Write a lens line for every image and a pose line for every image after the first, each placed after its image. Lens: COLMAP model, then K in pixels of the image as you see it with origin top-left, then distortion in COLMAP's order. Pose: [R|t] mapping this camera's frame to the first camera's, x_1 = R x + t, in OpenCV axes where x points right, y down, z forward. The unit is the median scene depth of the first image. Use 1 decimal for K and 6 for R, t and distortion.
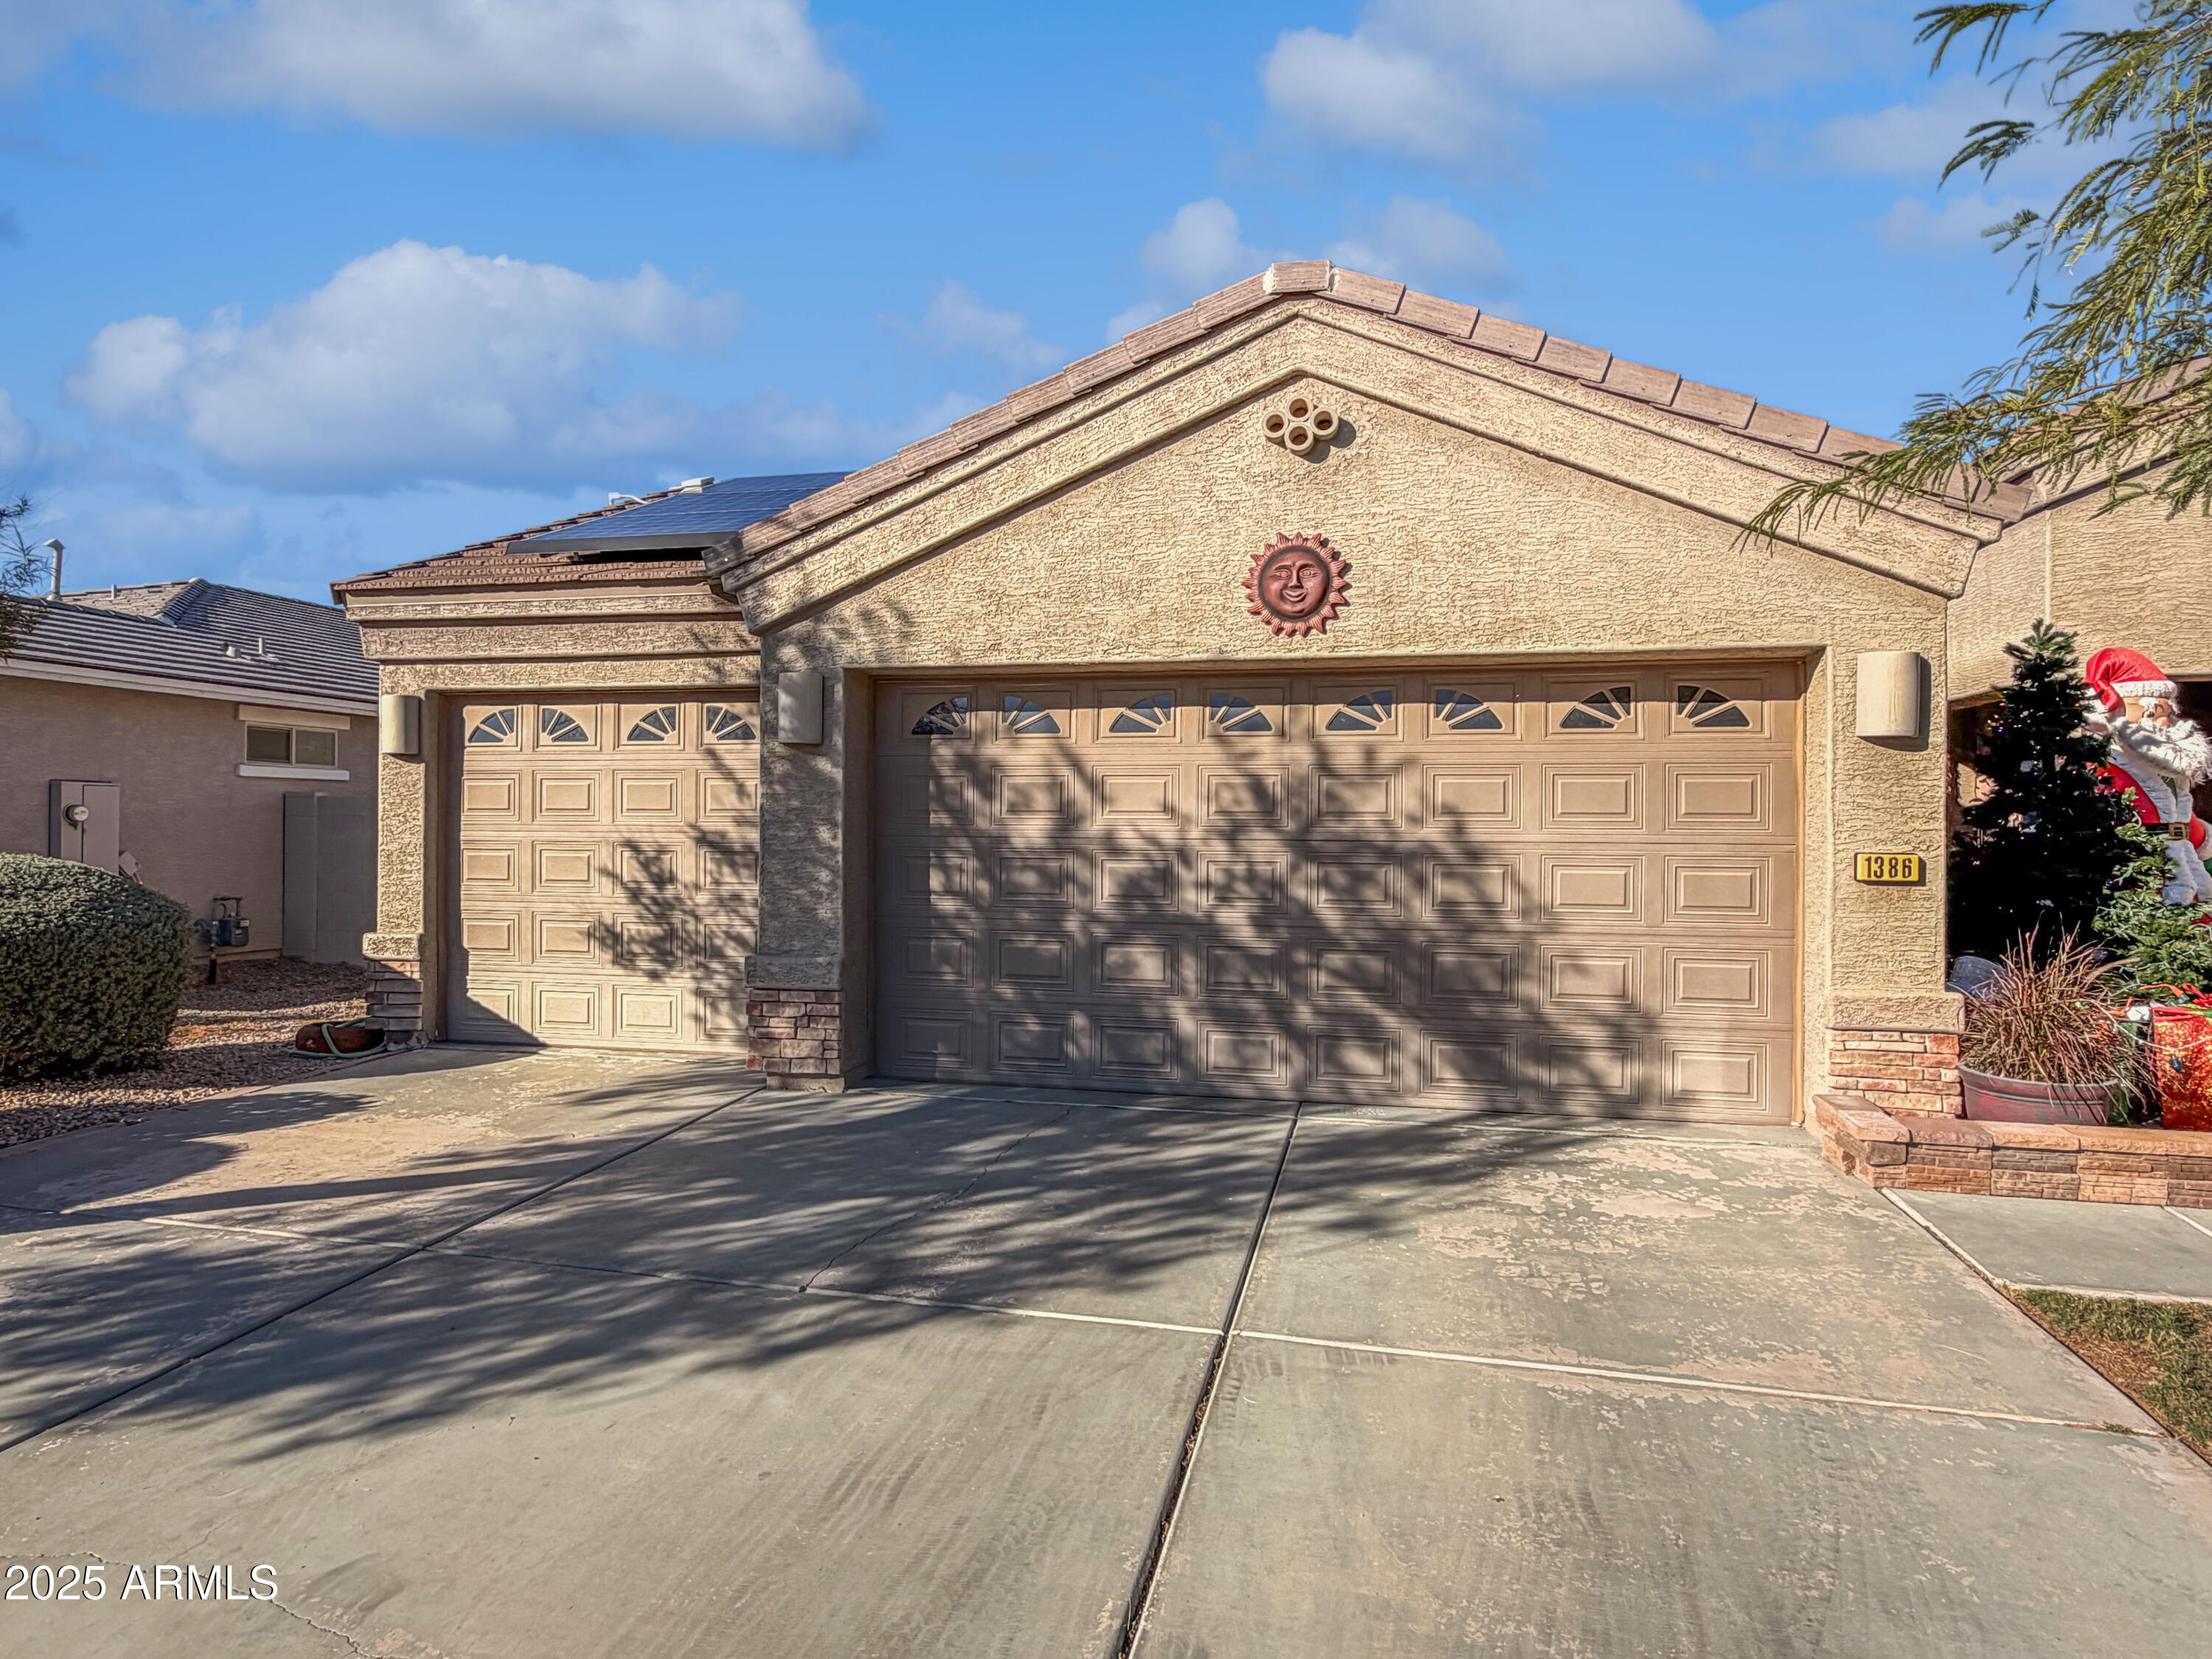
lens RADIAL K [[1278.3, 0, 1102.6], [0, 1278.3, 807.9], [0, 0, 1]] dist [-0.012134, -0.004317]
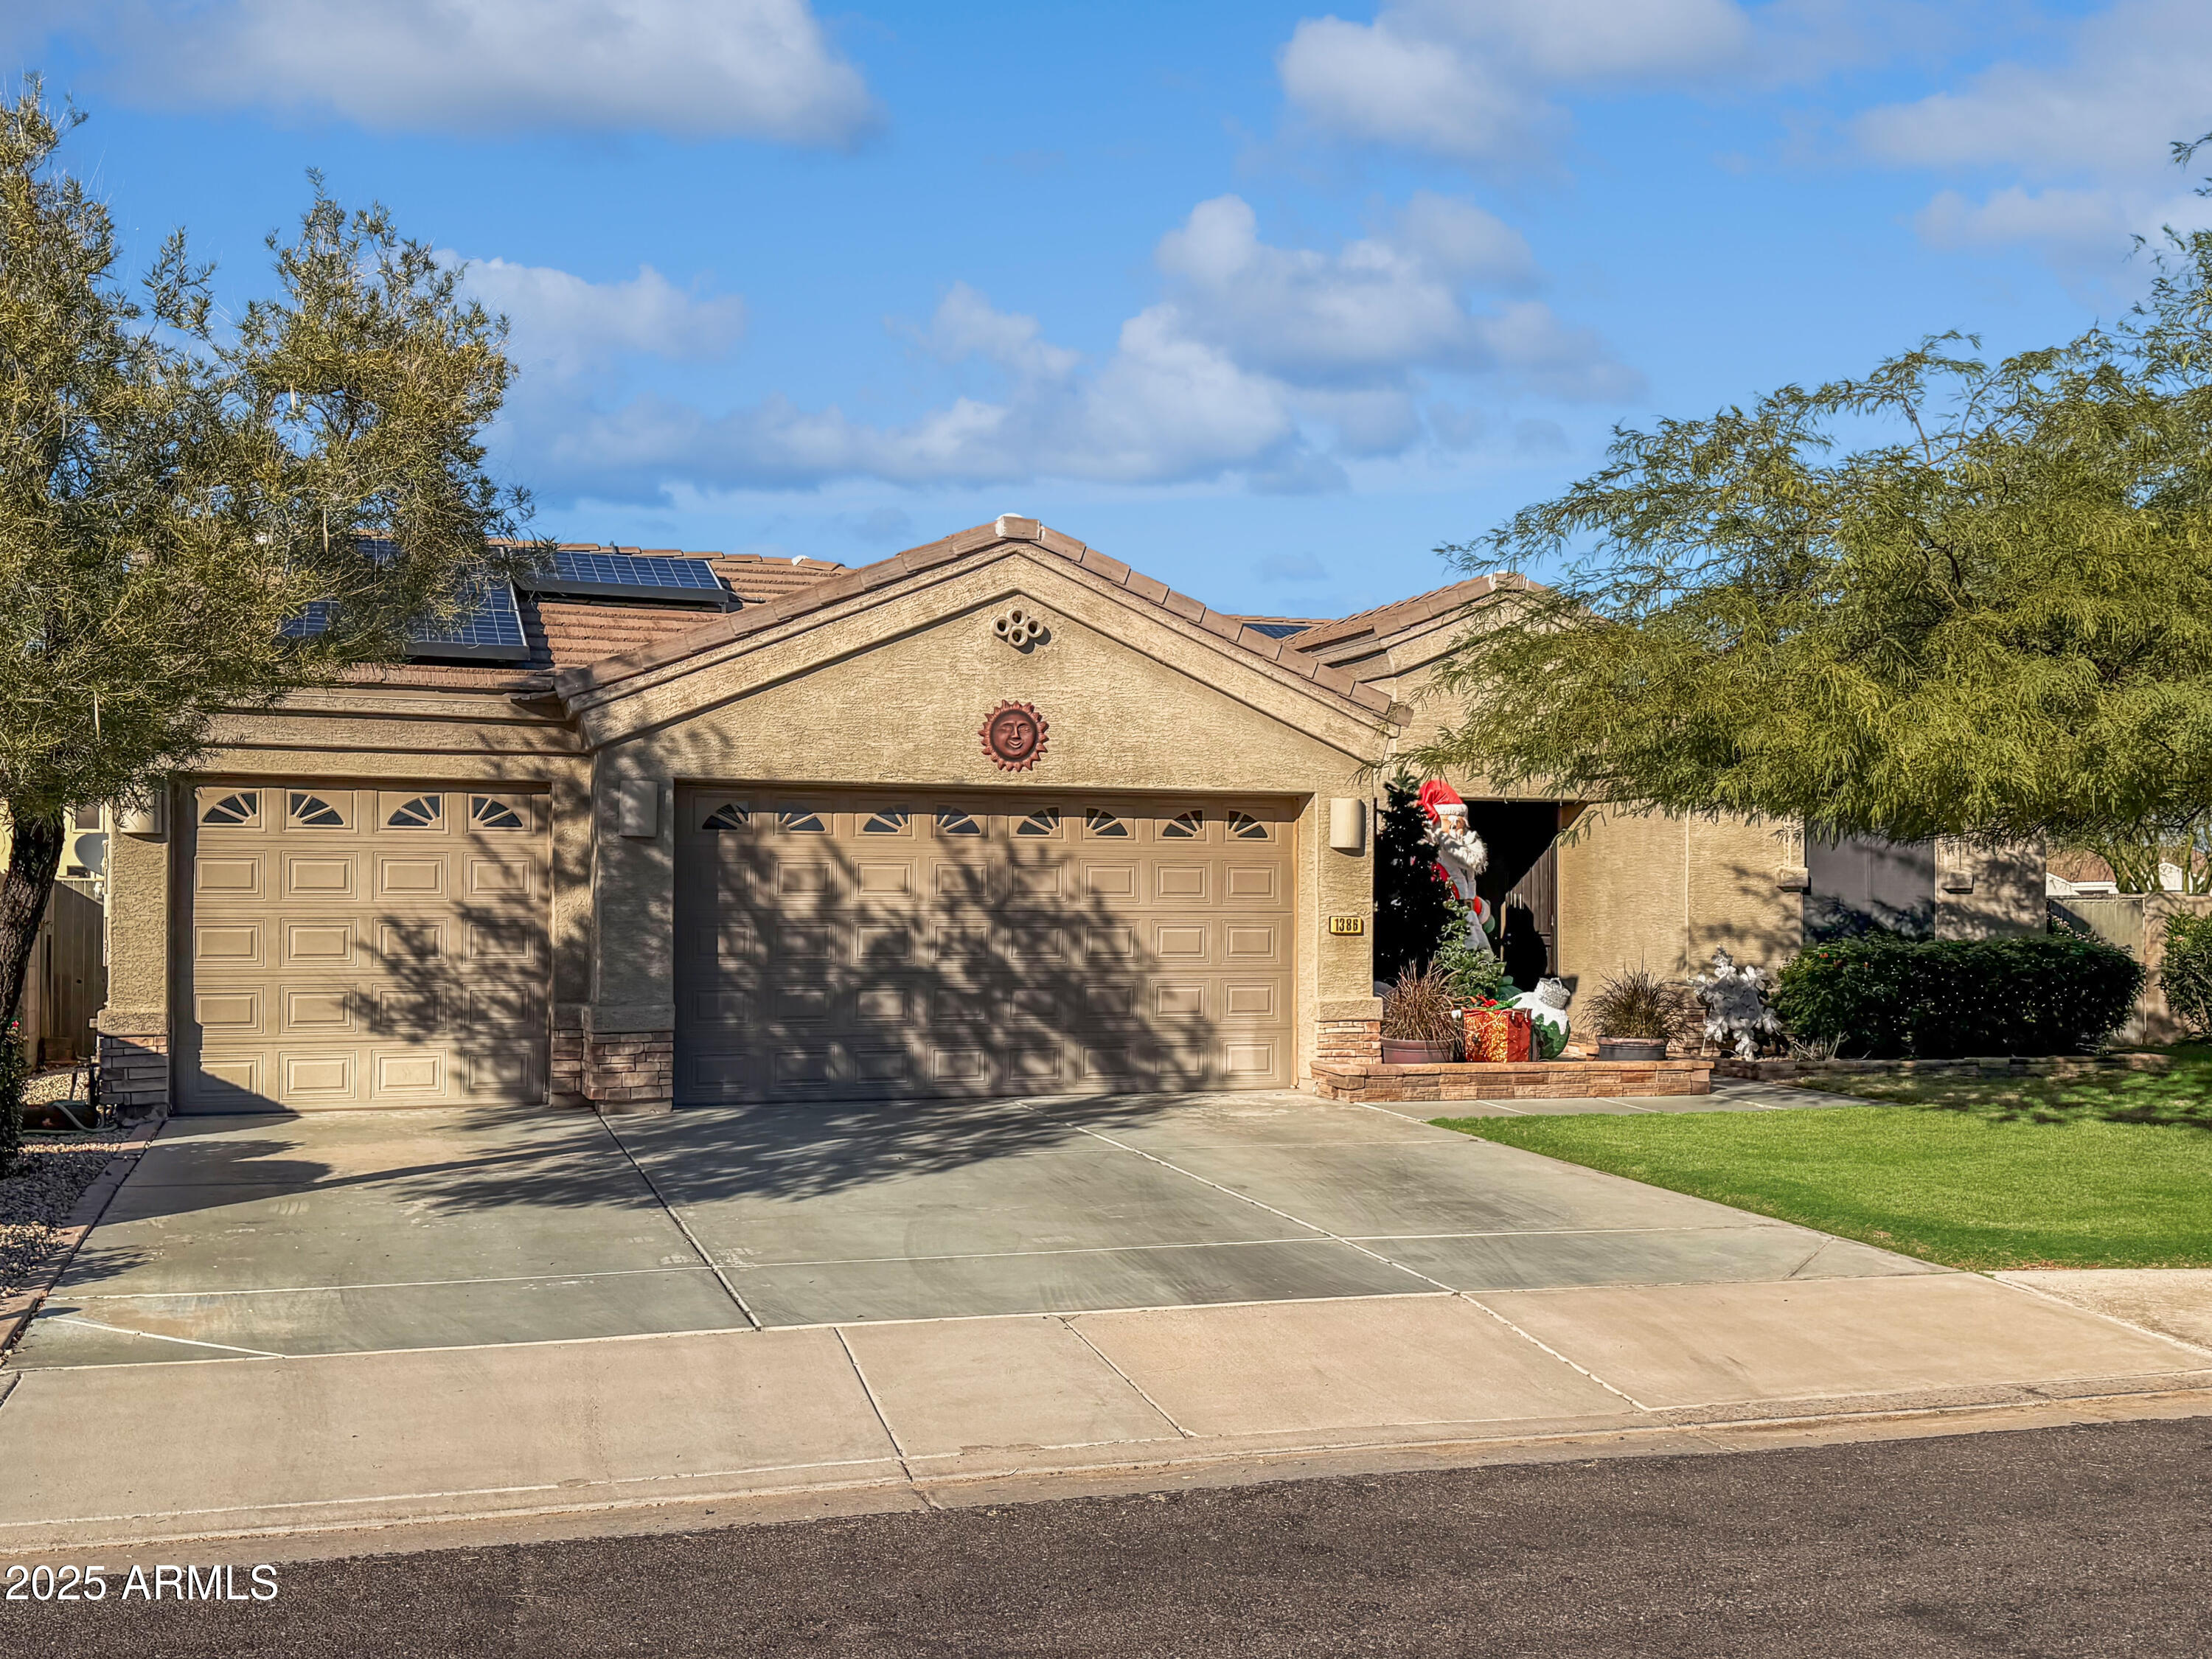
lens RADIAL K [[2192.3, 0, 1105.4], [0, 2192.3, 834.8], [0, 0, 1]] dist [0.007450, 0.000000]
pose [[0.843690, 0.014926, 0.536623, -1.053512], [-0.003345, 0.999740, -0.022548, -0.005013], [-0.536820, 0.017229, 0.843521, -1.117667]]
